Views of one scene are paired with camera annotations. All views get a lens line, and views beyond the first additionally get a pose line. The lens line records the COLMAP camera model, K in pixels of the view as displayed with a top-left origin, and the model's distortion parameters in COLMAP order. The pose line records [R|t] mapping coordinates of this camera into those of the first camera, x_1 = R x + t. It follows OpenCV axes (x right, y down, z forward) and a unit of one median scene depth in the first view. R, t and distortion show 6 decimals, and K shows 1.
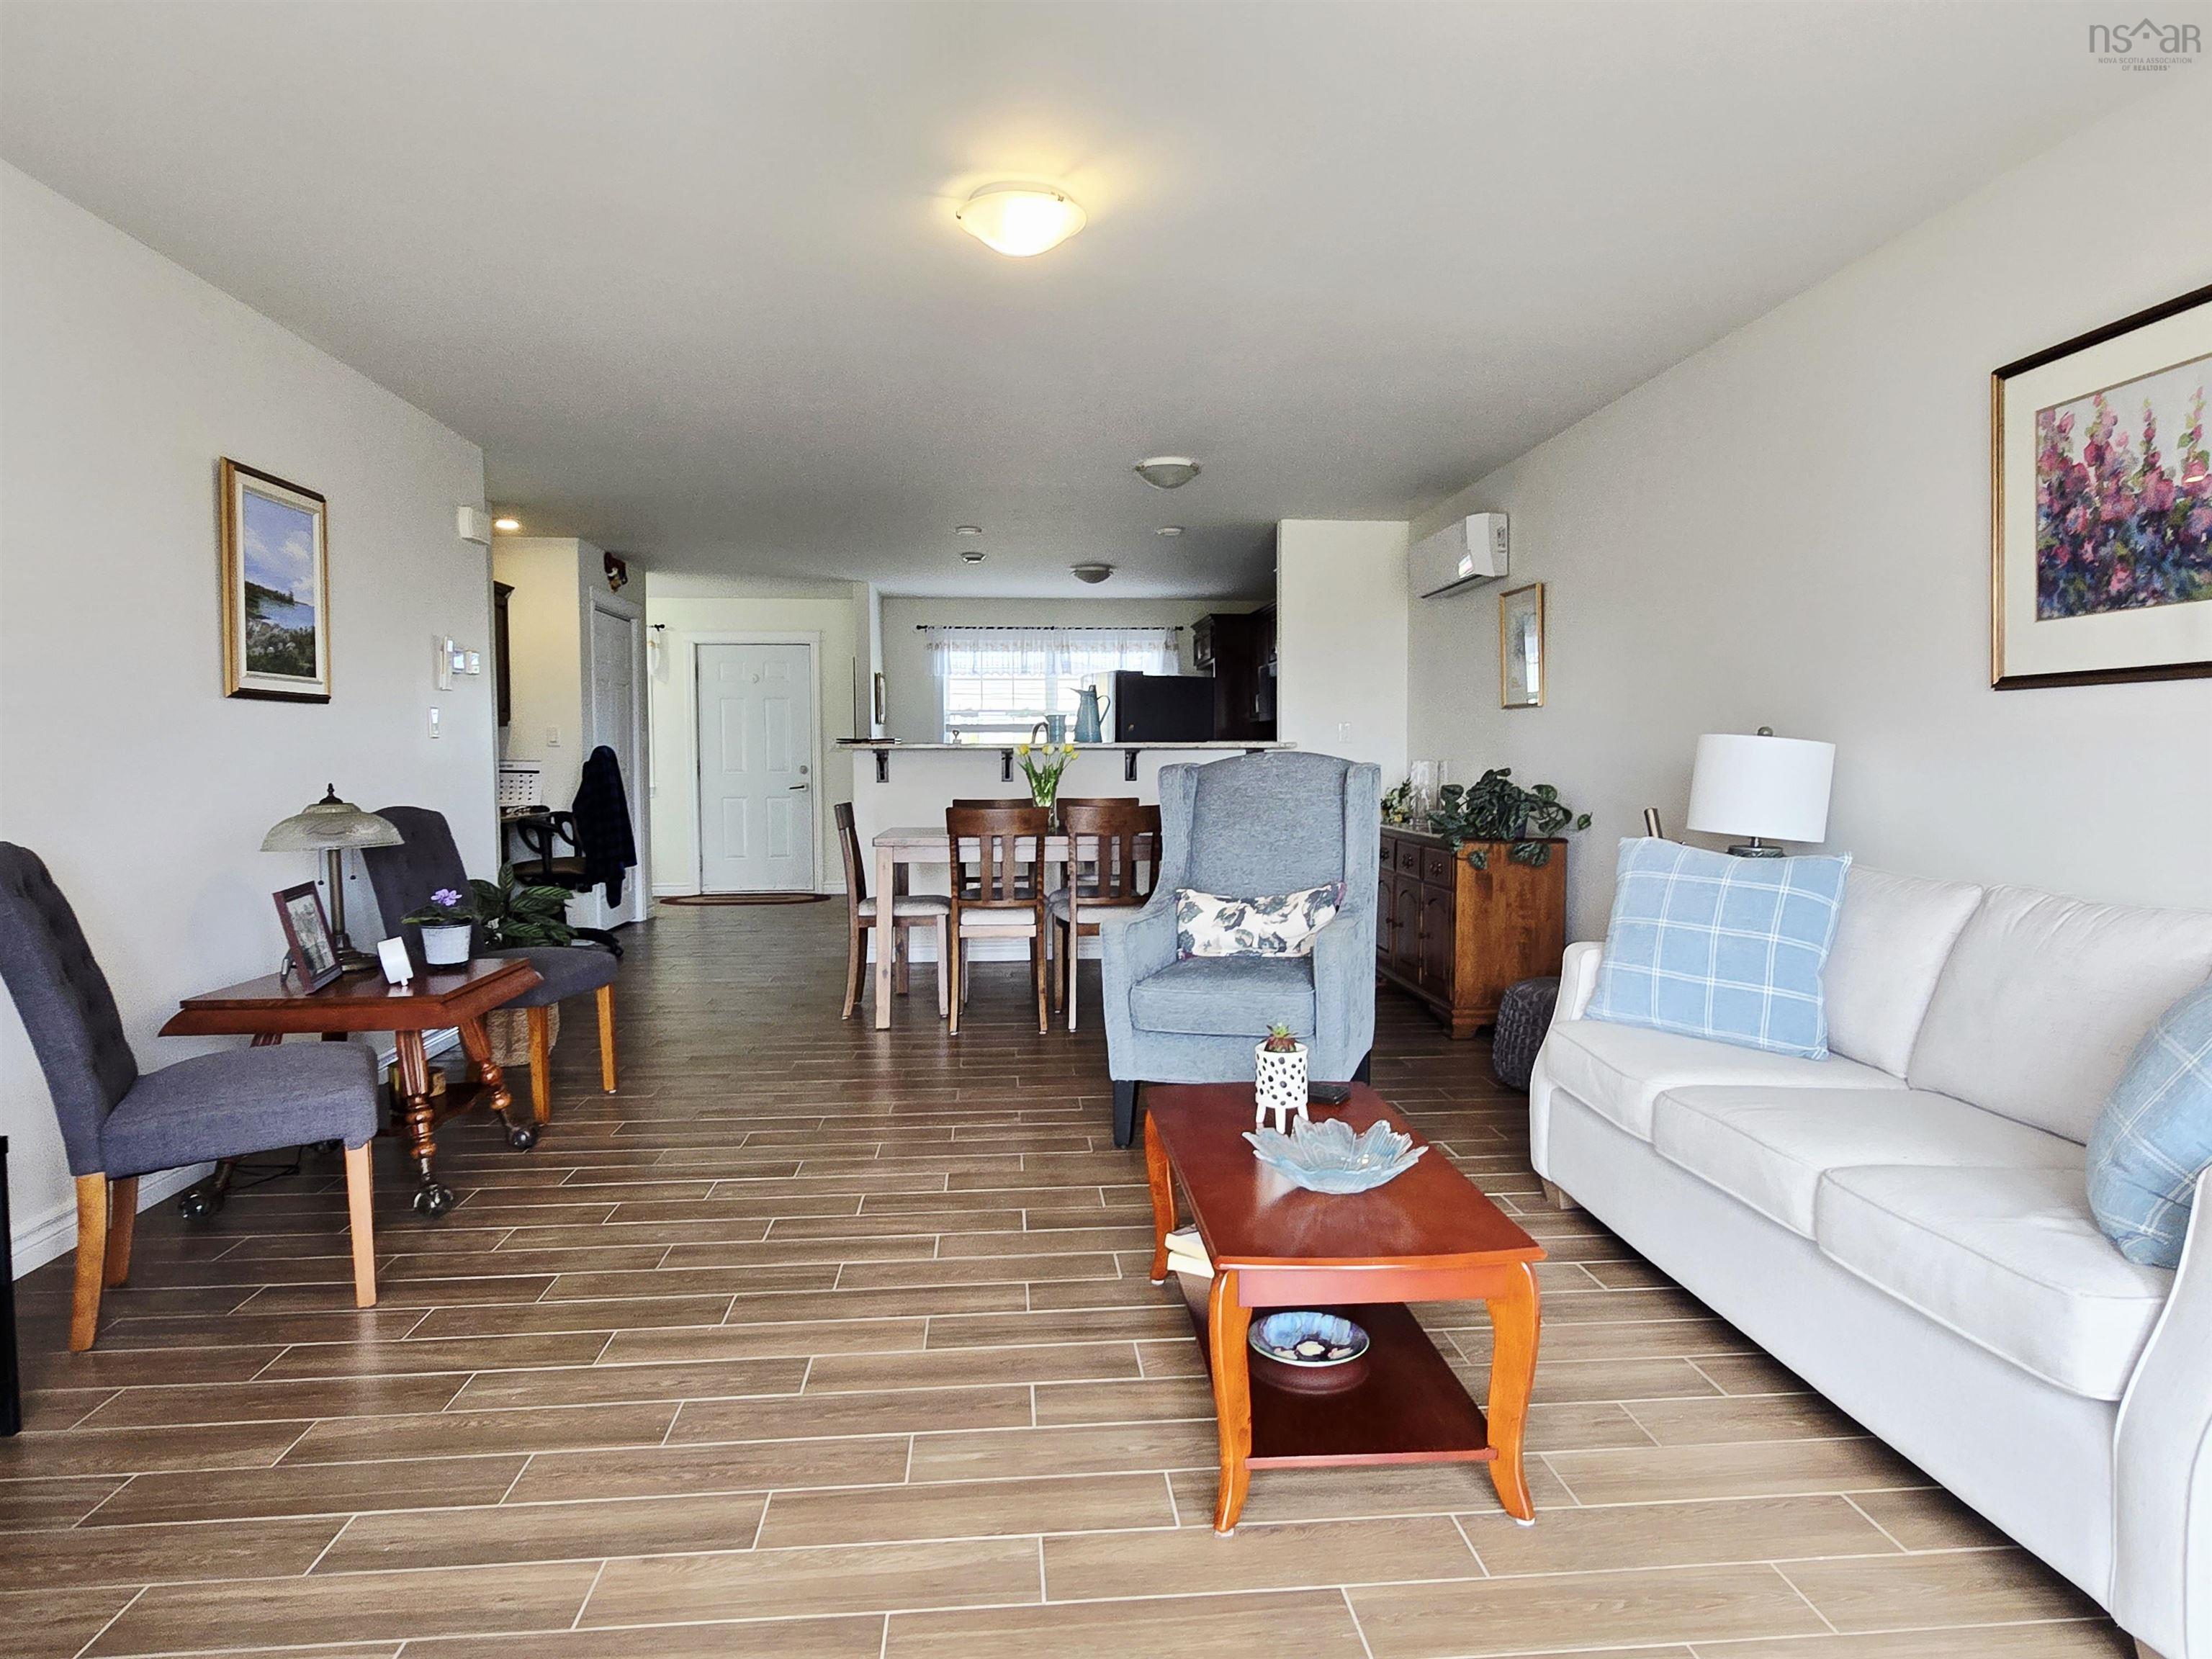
lens RADIAL K [[1327.1, 0, 1106.0], [0, 1327.1, 829.5], [0, 0, 1]] dist [0.000148, -0.001312]
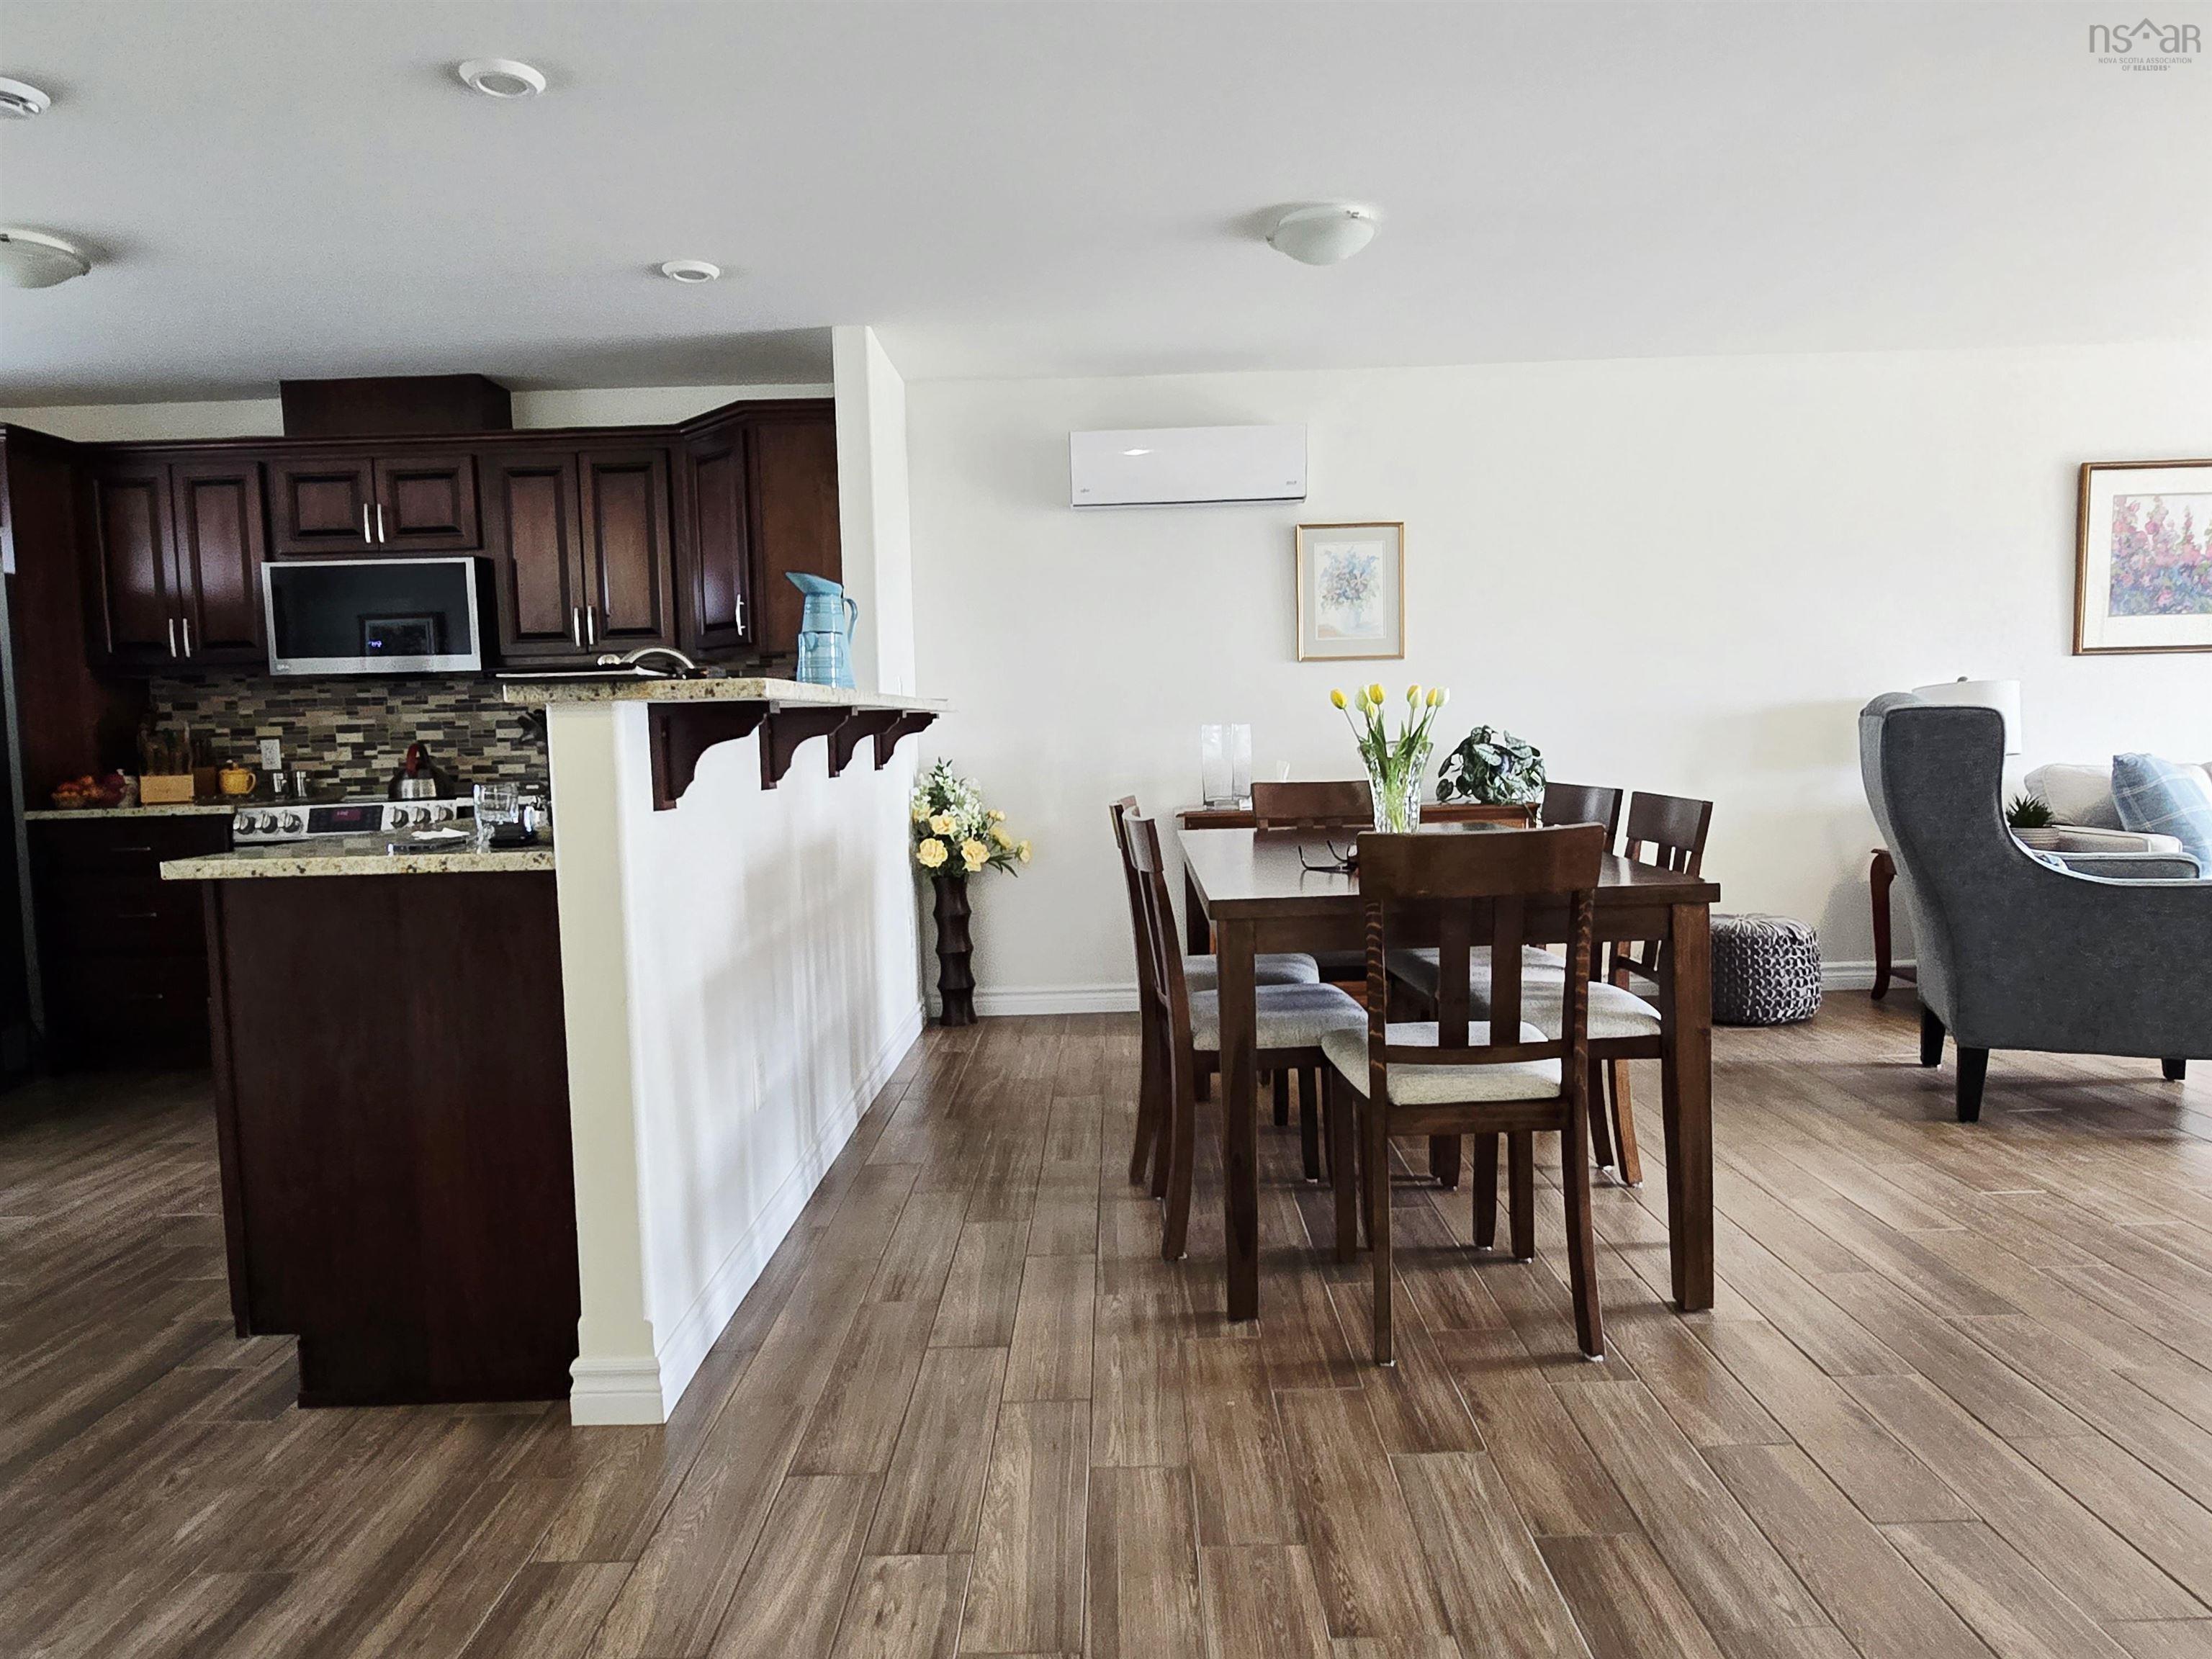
lens RADIAL K [[1335.7, 0, 1110.5], [0, 1335.7, 825.1], [0, 0, 1]] dist [-0.002653, -0.001161]
pose [[0.091143, -0.072812, 0.993172, -1.224889], [0.083011, 0.994408, 0.065285, -0.112629], [-0.992372, 0.076494, 0.096677, 2.246616]]
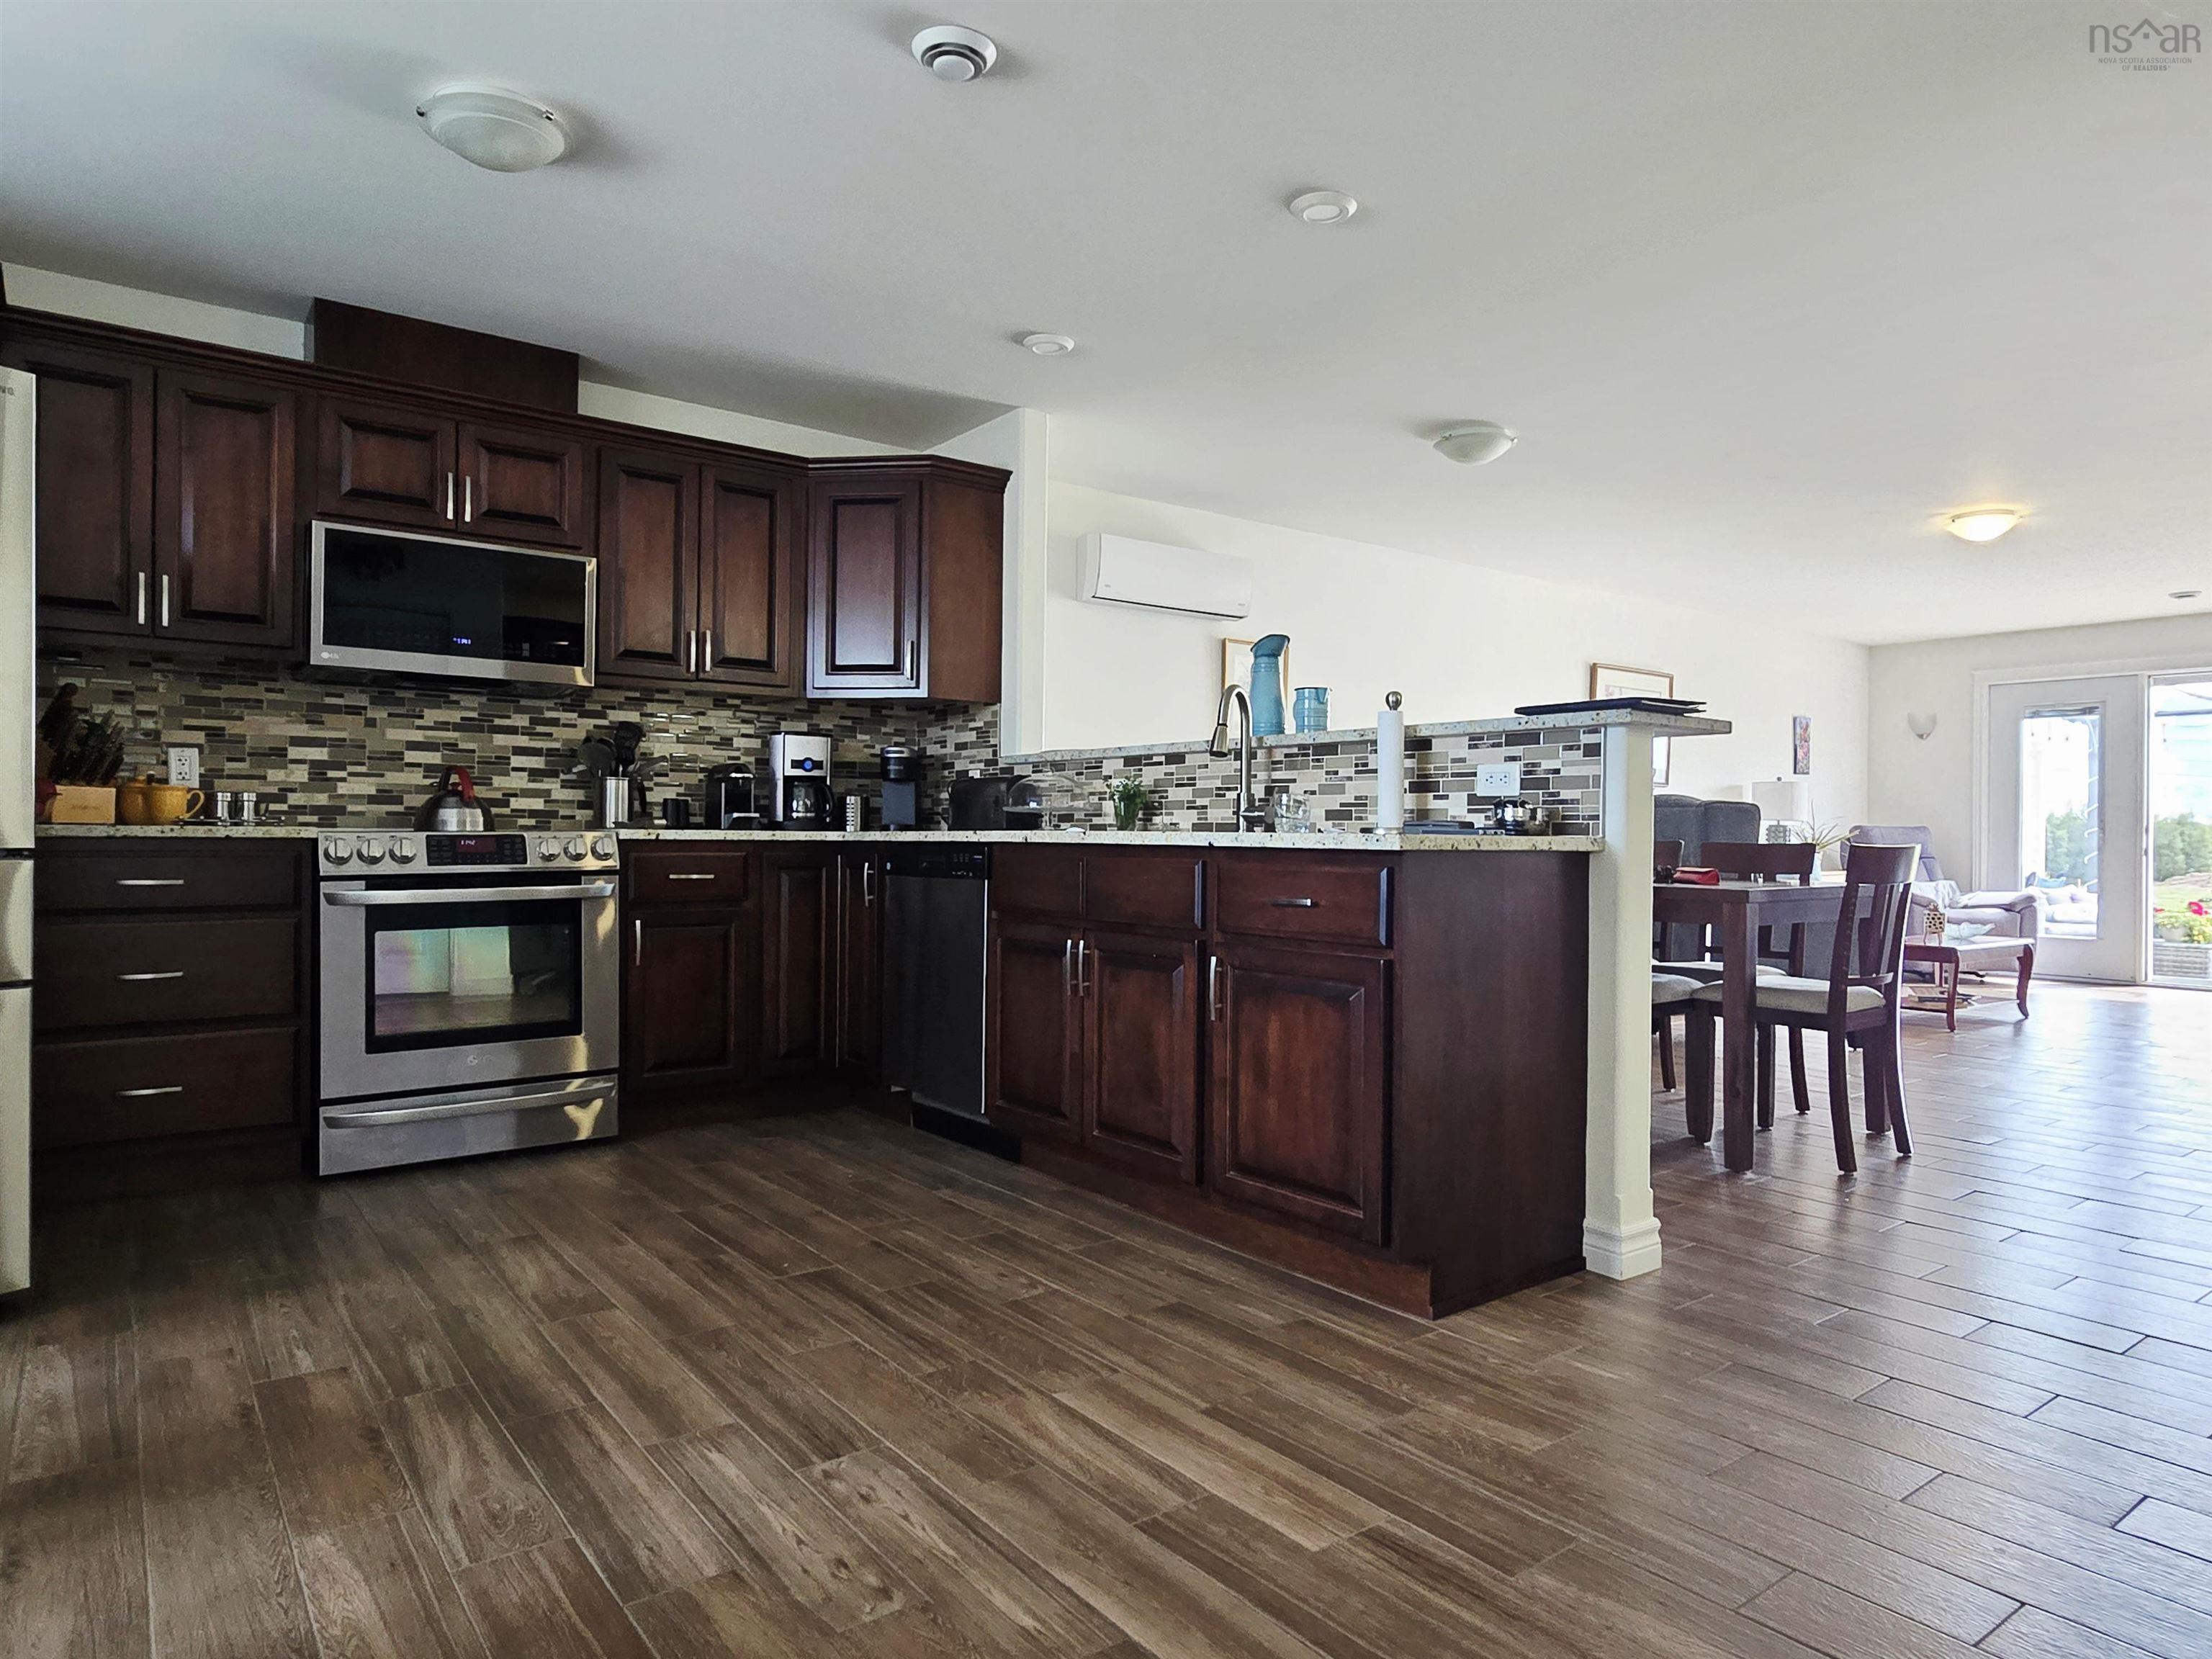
lens RADIAL K [[1335.7, 0, 1110.5], [0, 1335.7, 825.1], [0, 0, 1]] dist [-0.002653, -0.001161]
pose [[-0.535632, 0.001955, 0.844449, -1.151372], [0.036901, 0.999096, 0.021093, -0.120914], [-0.843645, 0.042459, -0.535220, 3.518188]]
